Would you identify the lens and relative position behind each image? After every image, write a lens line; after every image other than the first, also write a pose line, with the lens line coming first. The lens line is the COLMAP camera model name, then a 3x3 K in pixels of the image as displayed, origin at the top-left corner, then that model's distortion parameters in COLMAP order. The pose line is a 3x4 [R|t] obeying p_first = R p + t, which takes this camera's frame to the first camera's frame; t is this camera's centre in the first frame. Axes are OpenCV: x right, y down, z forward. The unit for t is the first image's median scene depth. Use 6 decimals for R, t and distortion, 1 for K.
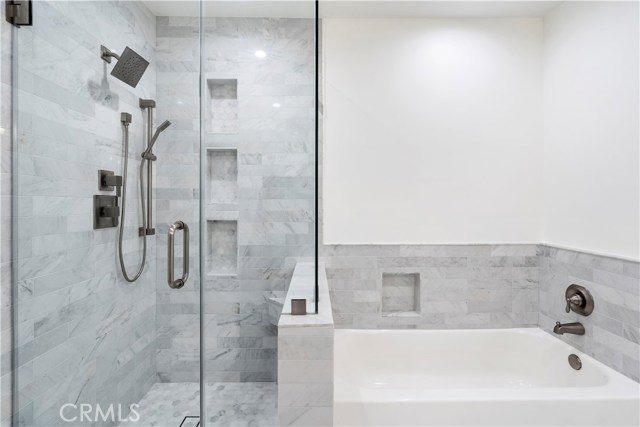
lens RADIAL K [[292.4, 0, 325.1], [0, 292.4, 200.3], [0, 0, 1]] dist [-0.007267, 0.002236]
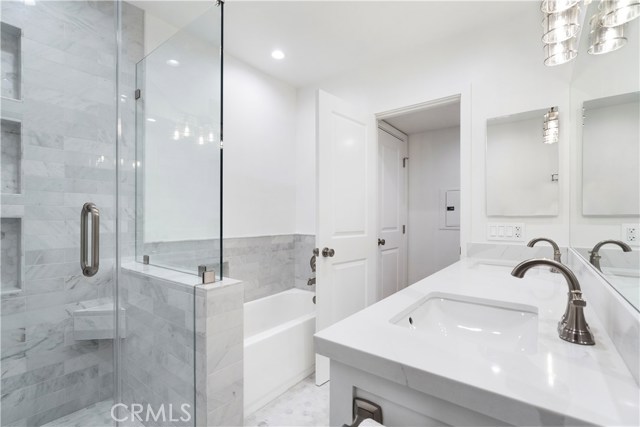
lens RADIAL K [[292.4, 0, 318.0], [0, 292.4, 214.4], [0, 0, 1]] dist [-0.007267, 0.002236]
pose [[0.616537, 0.014787, 0.787187, -0.418450], [-0.007124, 0.999887, -0.013202, 0.064719], [-0.787294, 0.002532, 0.616573, -0.057153]]
